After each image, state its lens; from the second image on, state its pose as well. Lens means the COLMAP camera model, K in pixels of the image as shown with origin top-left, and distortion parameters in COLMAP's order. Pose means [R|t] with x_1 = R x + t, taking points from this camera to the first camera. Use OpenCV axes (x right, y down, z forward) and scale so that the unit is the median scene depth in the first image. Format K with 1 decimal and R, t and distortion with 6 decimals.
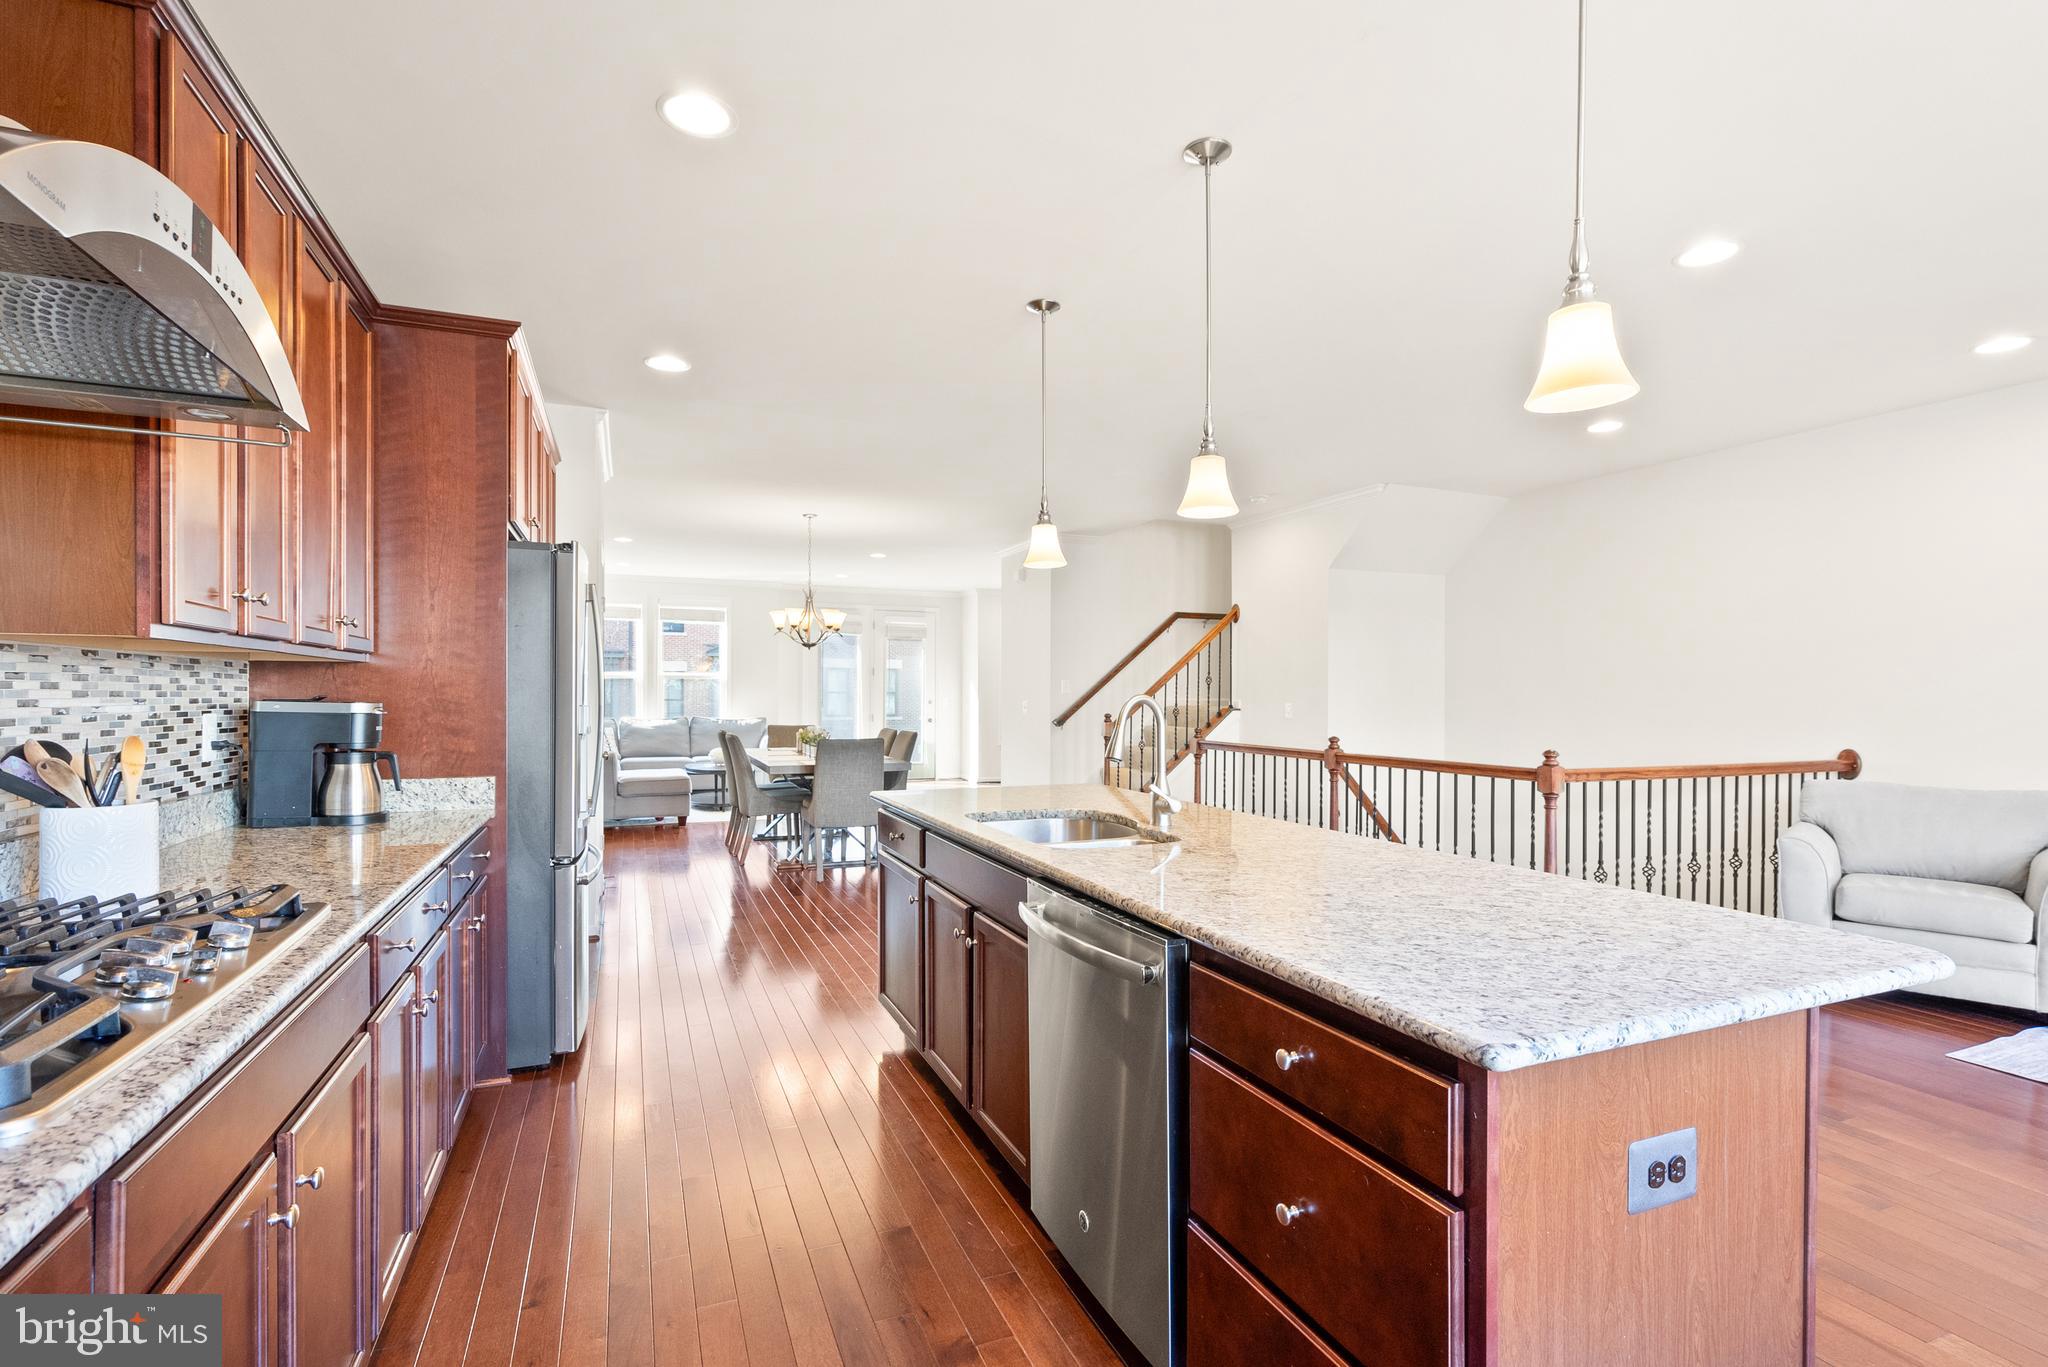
lens RADIAL K [[960.4, 0, 1016.7], [0, 960.4, 688.5], [0, 0, 1]] dist [0.008665, 0.001830]
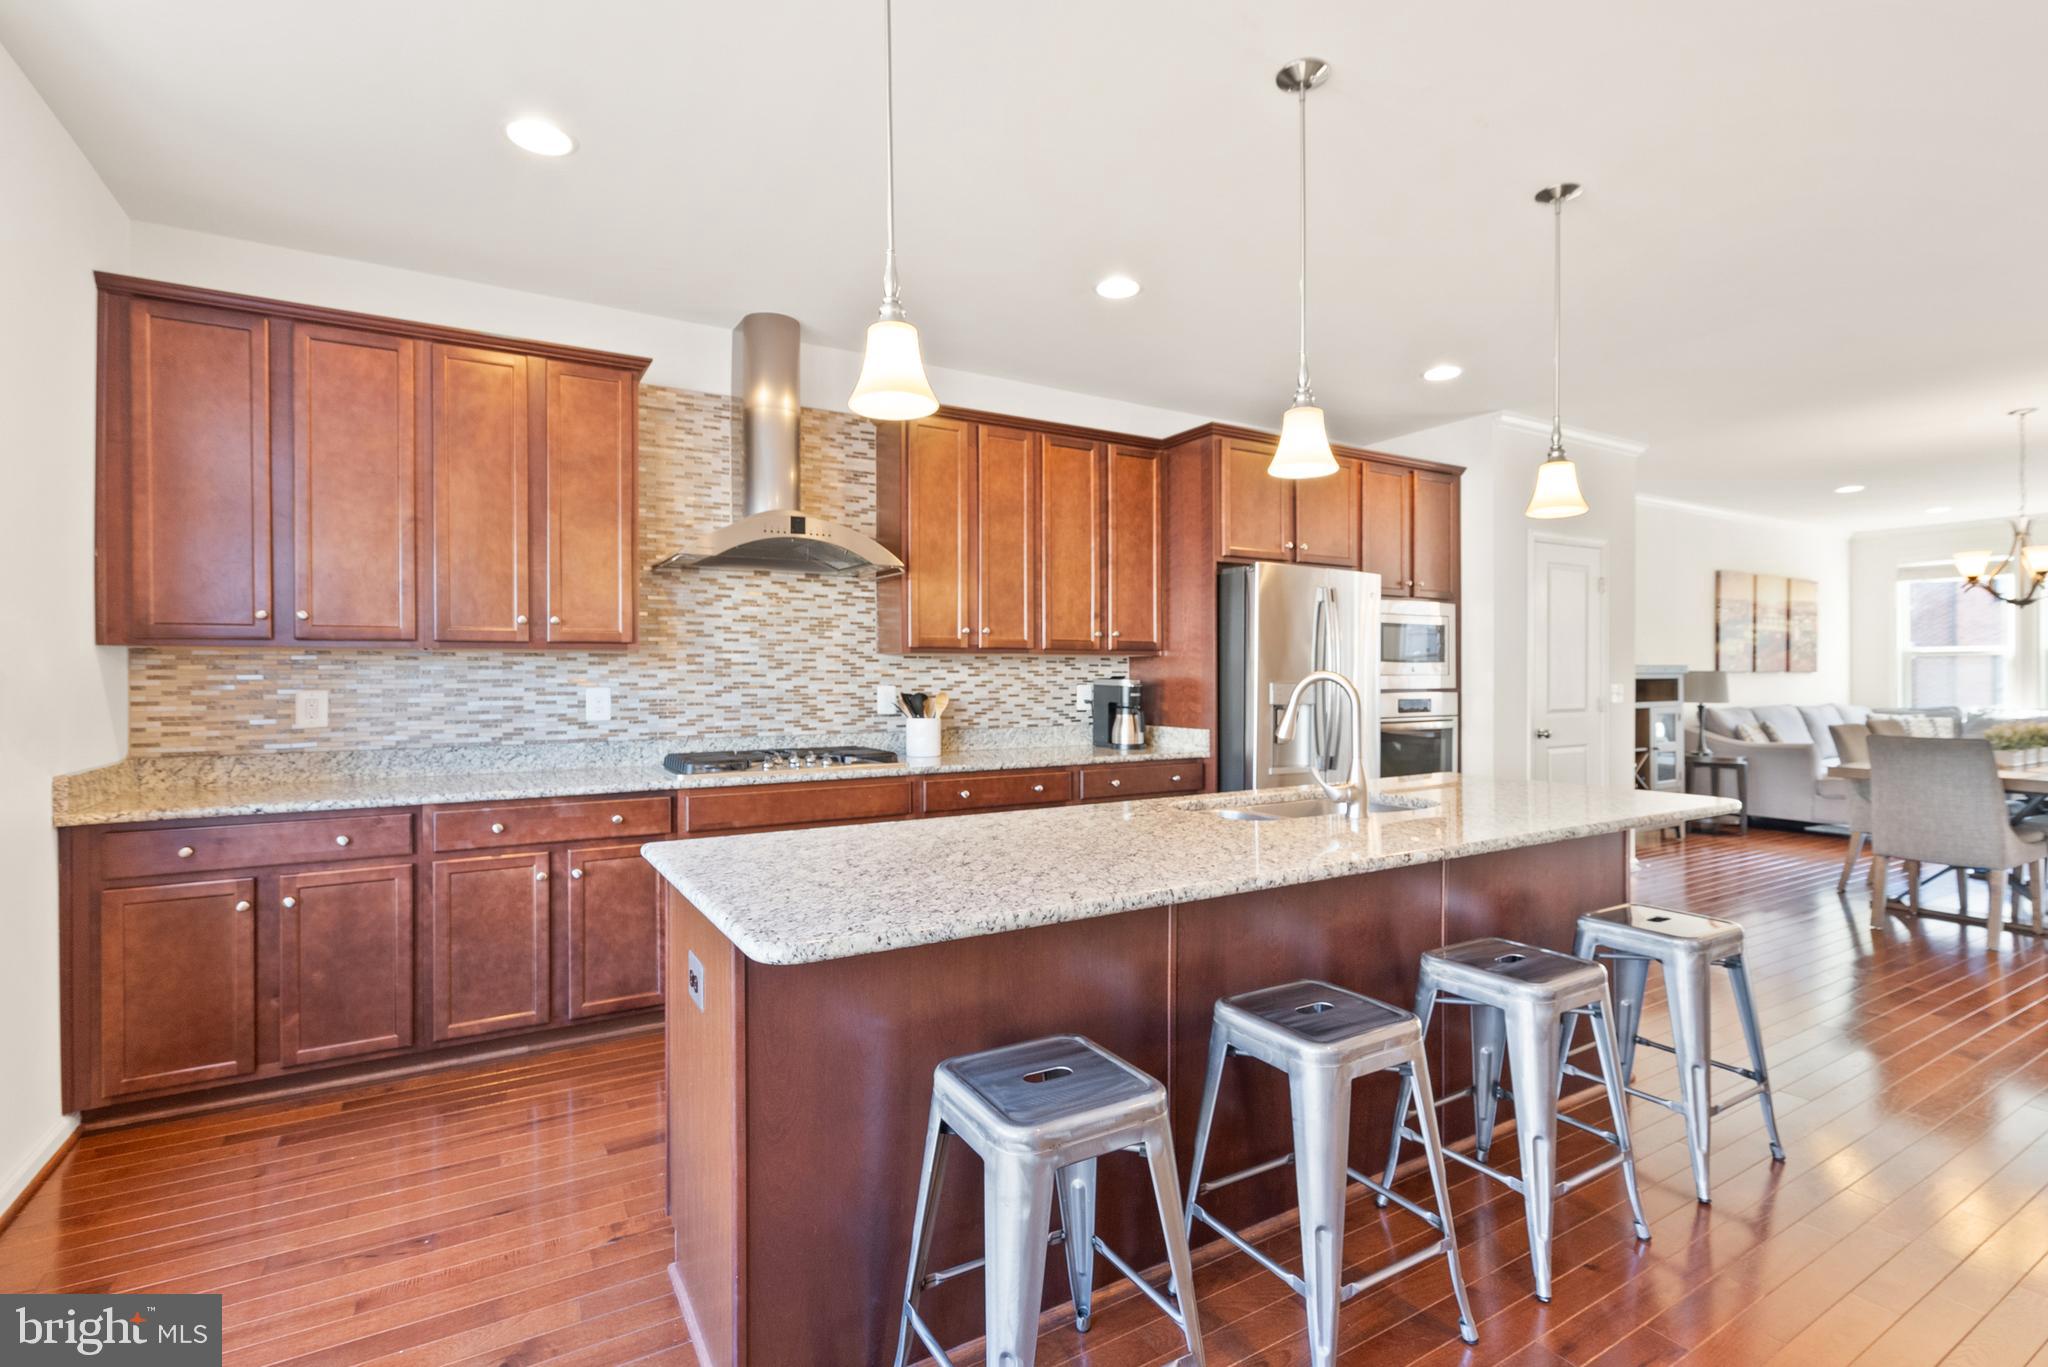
lens RADIAL K [[960.4, 0, 1024.4], [0, 960.4, 677.0], [0, 0, 1]] dist [0.008665, 0.001830]
pose [[0.152429, -0.003396, -0.988309, 1.025195], [0.007926, 0.999966, -0.002213, 0.011795], [0.988283, -0.007496, 0.152451, 0.569887]]
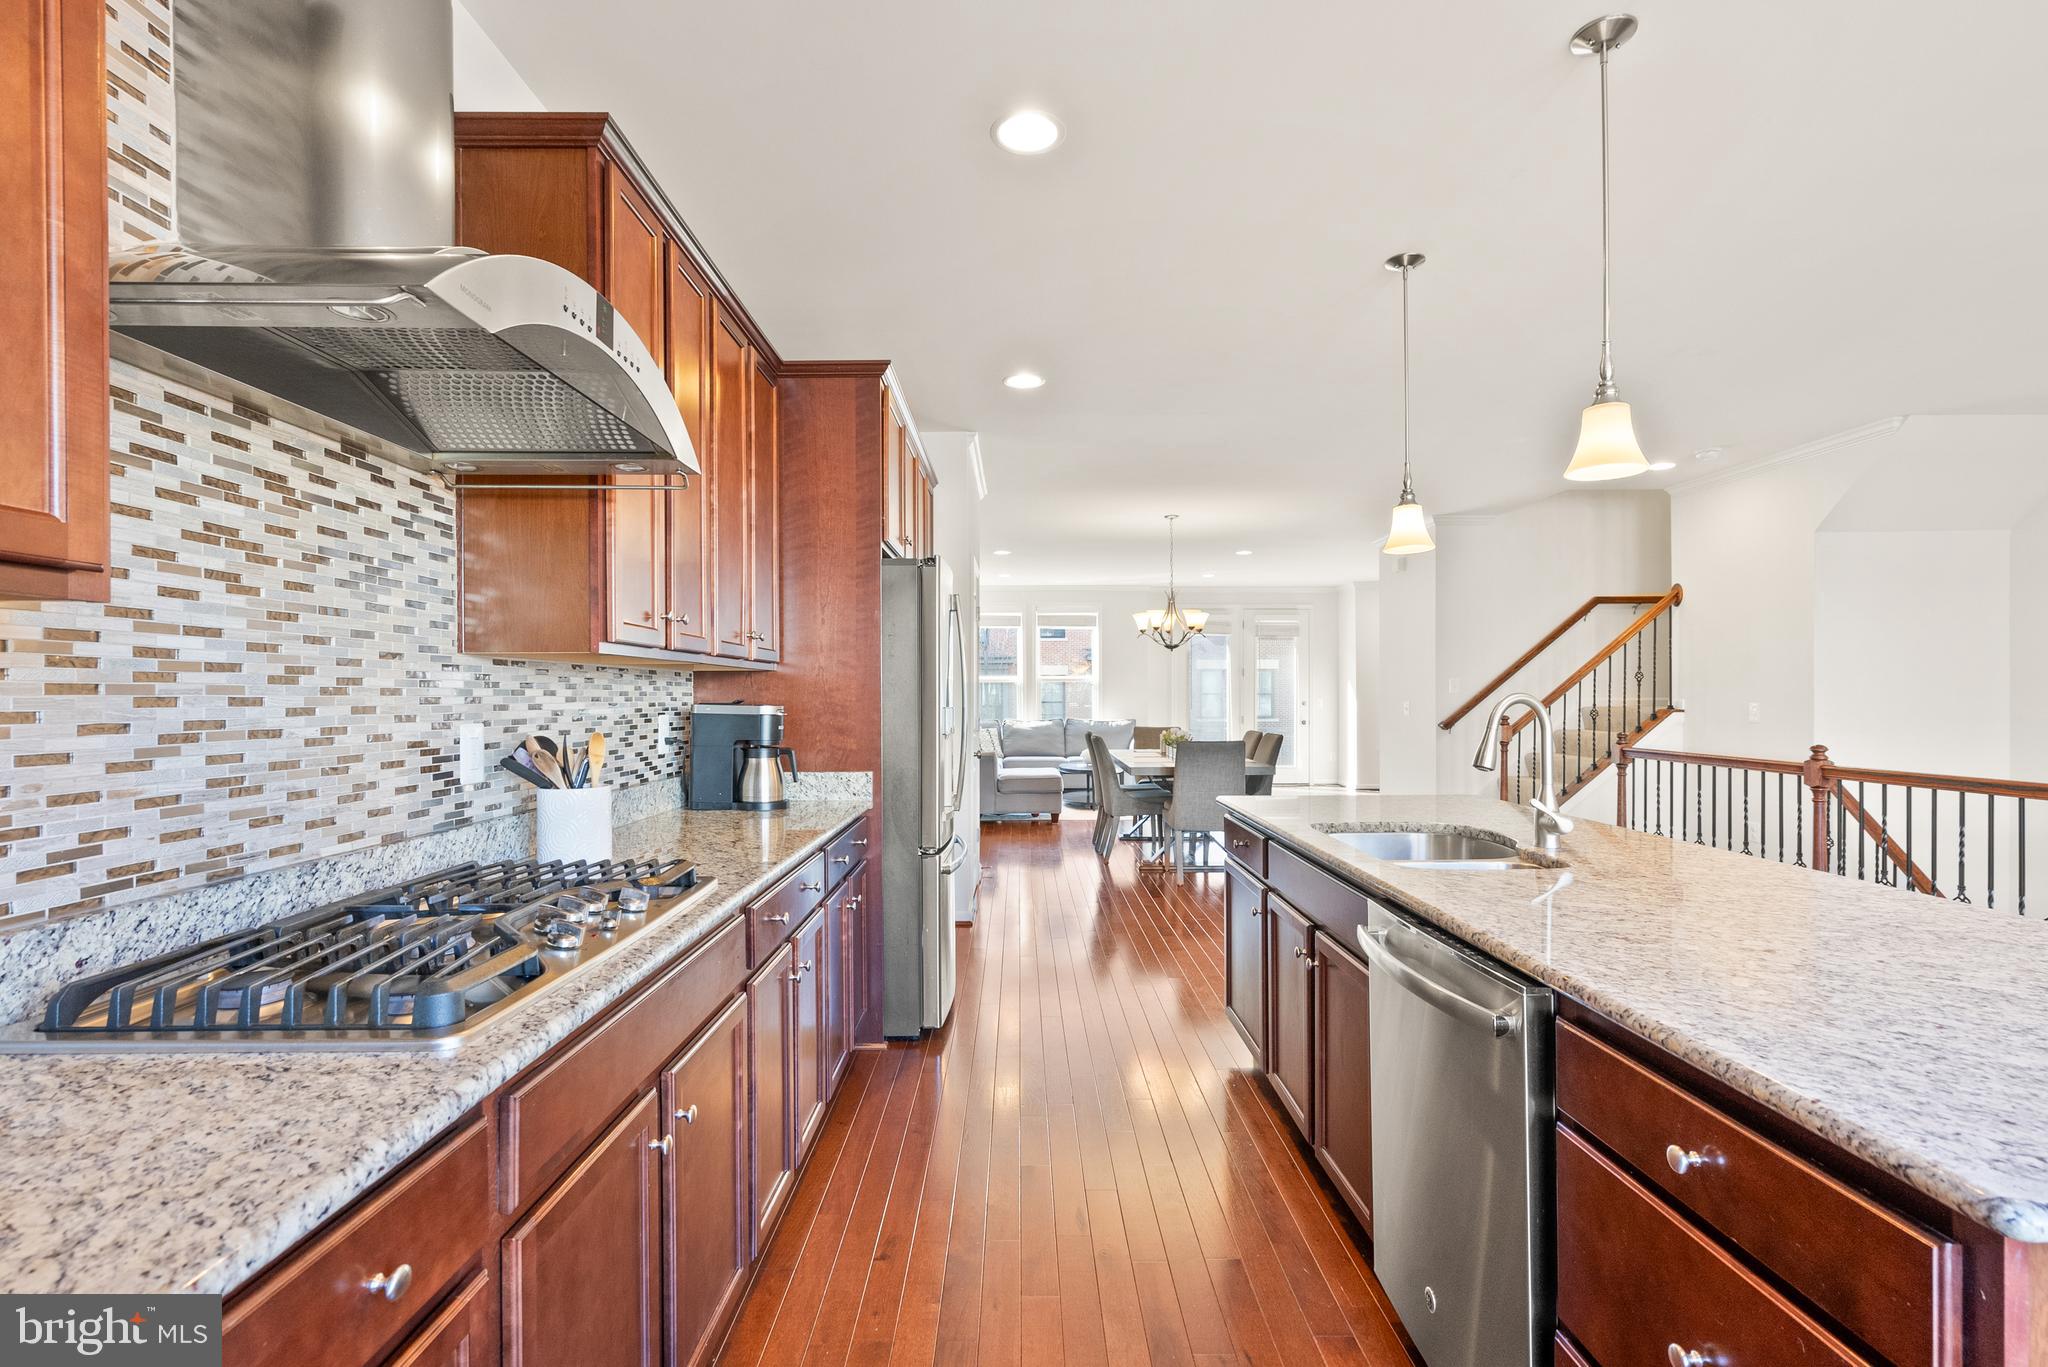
lens RADIAL K [[960.4, 0, 1032.4], [0, 960.4, 692.8], [0, 0, 1]] dist [0.008665, 0.001830]
pose [[0.926771, -0.008137, -0.375538, 0.053075], [0.009100, 0.999958, 0.000791, 0.001297], [0.375516, -0.004150, 0.926807, 0.046779]]
